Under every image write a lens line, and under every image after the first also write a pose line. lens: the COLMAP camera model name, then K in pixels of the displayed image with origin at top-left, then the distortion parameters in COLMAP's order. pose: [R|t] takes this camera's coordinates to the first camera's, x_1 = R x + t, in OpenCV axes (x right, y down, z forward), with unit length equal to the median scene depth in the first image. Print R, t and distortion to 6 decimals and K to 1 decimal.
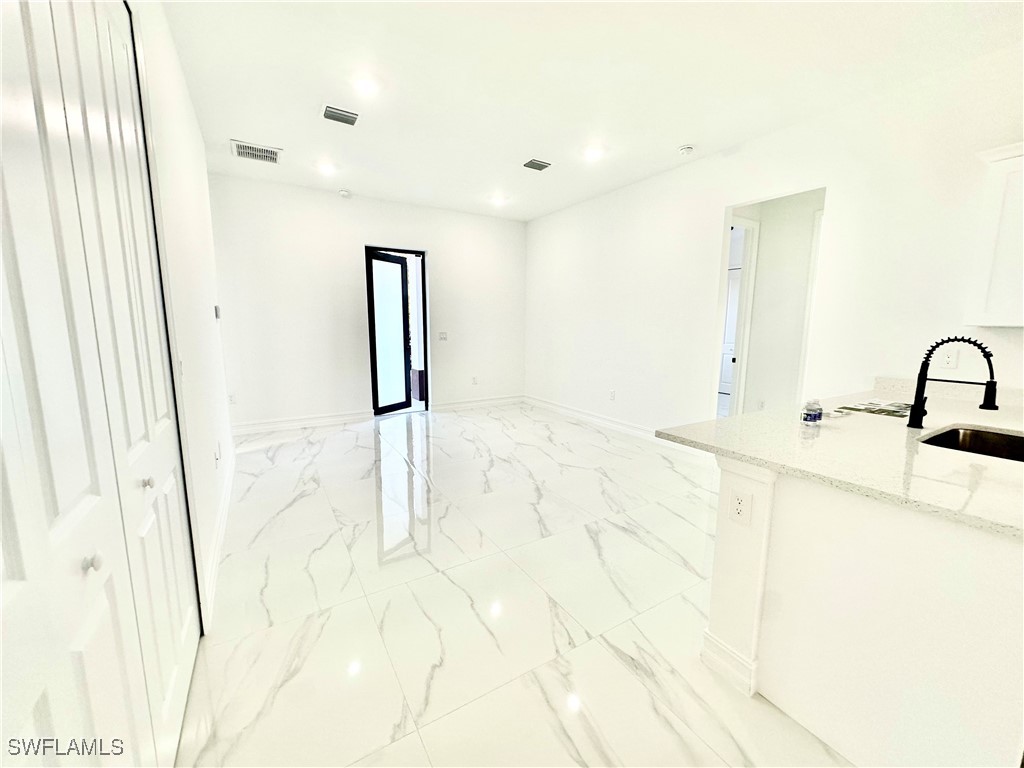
lens RADIAL K [[410.5, 0, 515.8], [0, 410.5, 384.8], [0, 0, 1]] dist [0.000529, 0.000155]
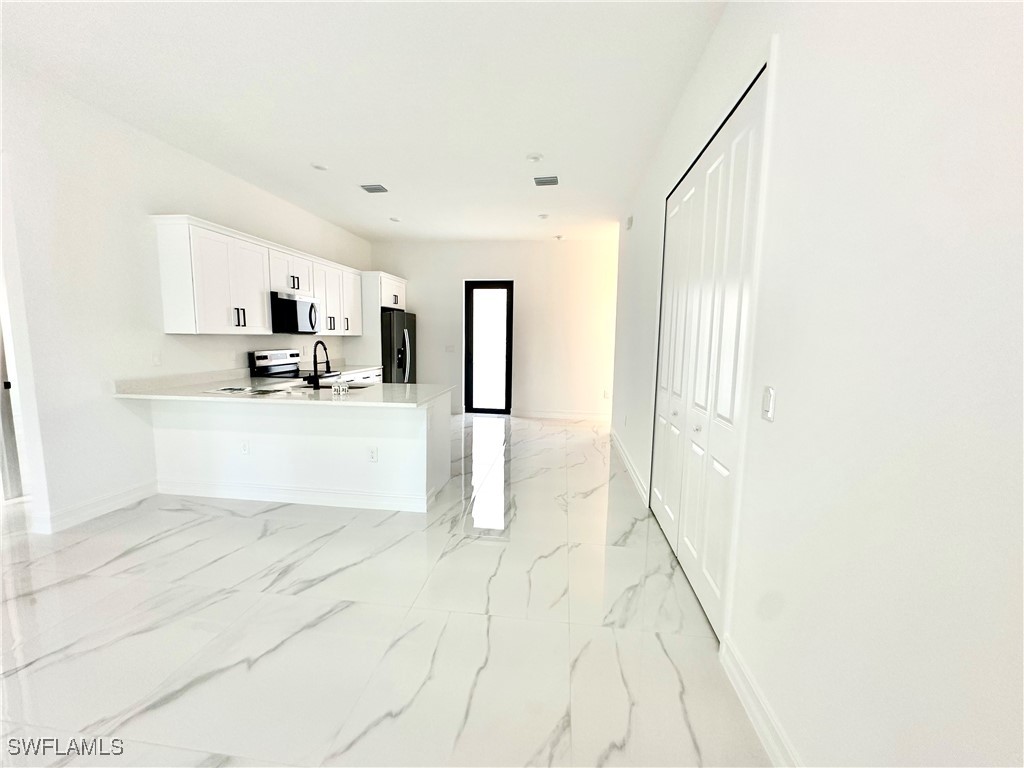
lens RADIAL K [[410.5, 0, 515.8], [0, 410.5, 384.8], [0, 0, 1]] dist [0.000529, 0.000155]
pose [[-0.780653, -0.086736, 0.618916, -0.869821], [0.075200, 0.970090, 0.230802, -0.271399], [-0.620424, 0.226719, -0.750781, 1.784862]]
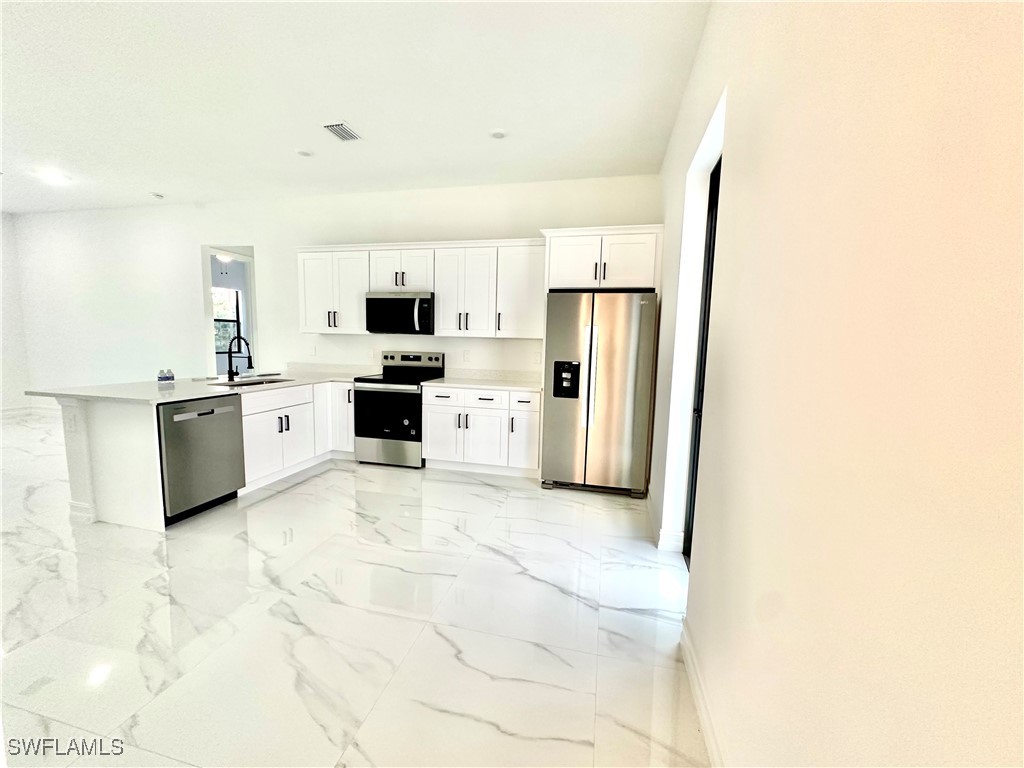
lens RADIAL K [[410.5, 0, 515.8], [0, 410.5, 384.8], [0, 0, 1]] dist [0.000529, 0.000155]
pose [[0.710533, -0.066055, 0.700556, 0.534972], [0.083609, 0.996457, 0.009155, 0.214566], [-0.698679, 0.052067, 0.713538, -1.370261]]
